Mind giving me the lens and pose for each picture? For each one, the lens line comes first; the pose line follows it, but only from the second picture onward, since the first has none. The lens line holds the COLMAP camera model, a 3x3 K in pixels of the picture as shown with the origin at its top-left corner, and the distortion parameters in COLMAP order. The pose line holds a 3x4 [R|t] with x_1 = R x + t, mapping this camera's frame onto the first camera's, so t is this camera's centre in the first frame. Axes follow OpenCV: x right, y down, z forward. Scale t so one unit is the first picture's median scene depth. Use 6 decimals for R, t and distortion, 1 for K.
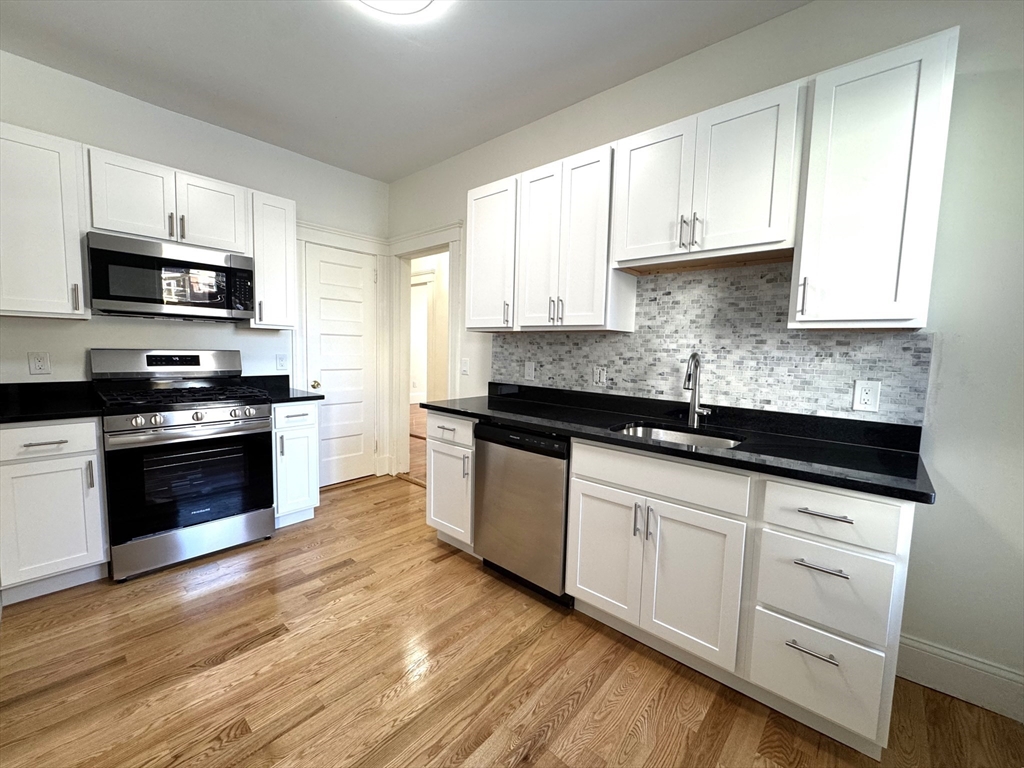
lens RADIAL K [[414.2, 0, 509.3], [0, 414.2, 382.2], [0, 0, 1]] dist [-0.003243, 0.000969]
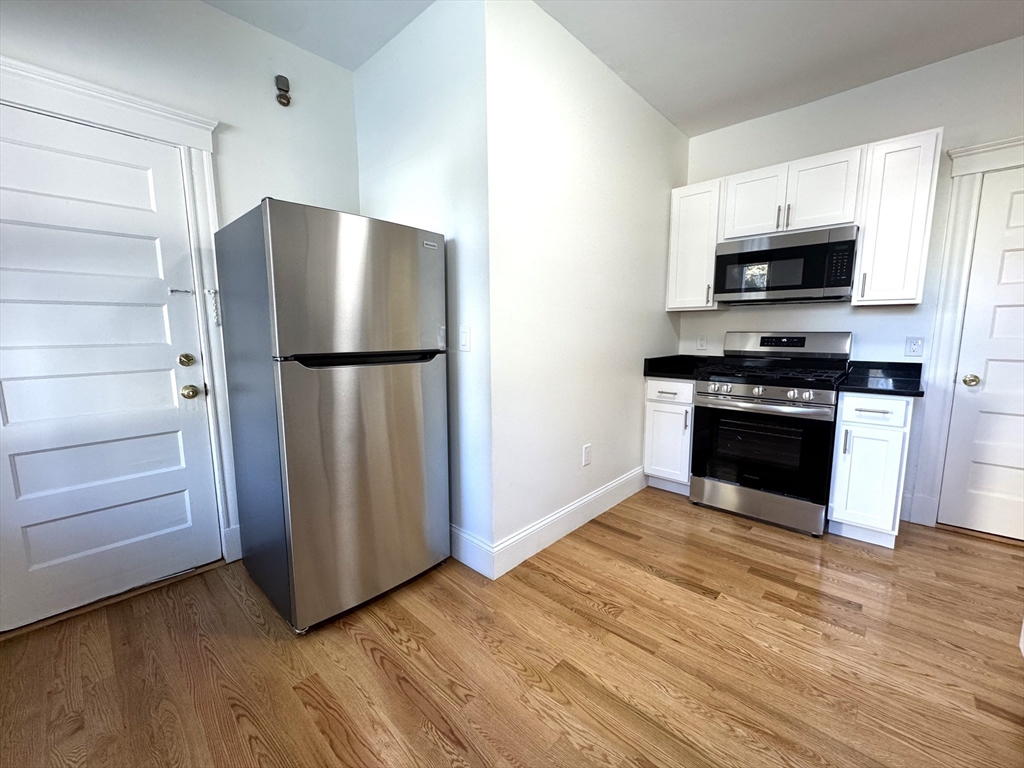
lens RADIAL K [[414.2, 0, 515.6], [0, 414.2, 387.5], [0, 0, 1]] dist [-0.003243, 0.000969]
pose [[-0.019575, 0.110776, -0.993653, 0.385426], [-0.076817, 0.990739, 0.111964, -0.002113], [0.996853, 0.078521, -0.010884, 0.406501]]
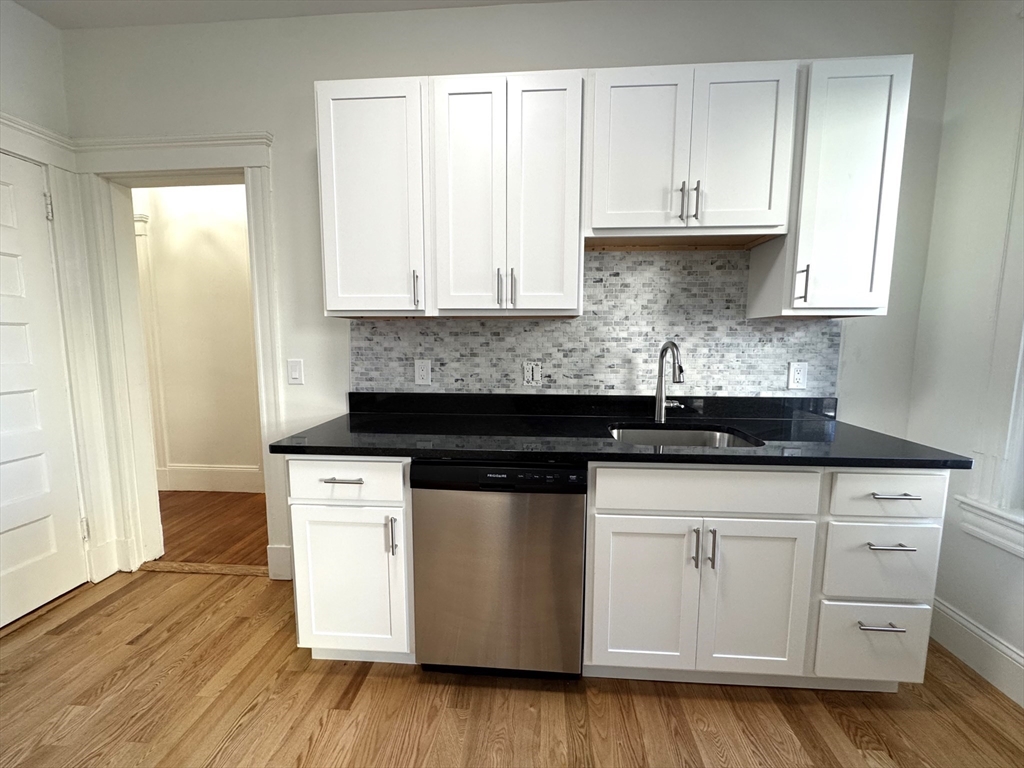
lens RADIAL K [[414.2, 0, 513.5], [0, 414.2, 383.3], [0, 0, 1]] dist [-0.003243, 0.000969]
pose [[0.794320, -0.089116, 0.600928, -0.346939], [0.069692, 0.996019, 0.055587, -0.049831], [-0.603489, -0.002274, 0.797368, 0.442366]]
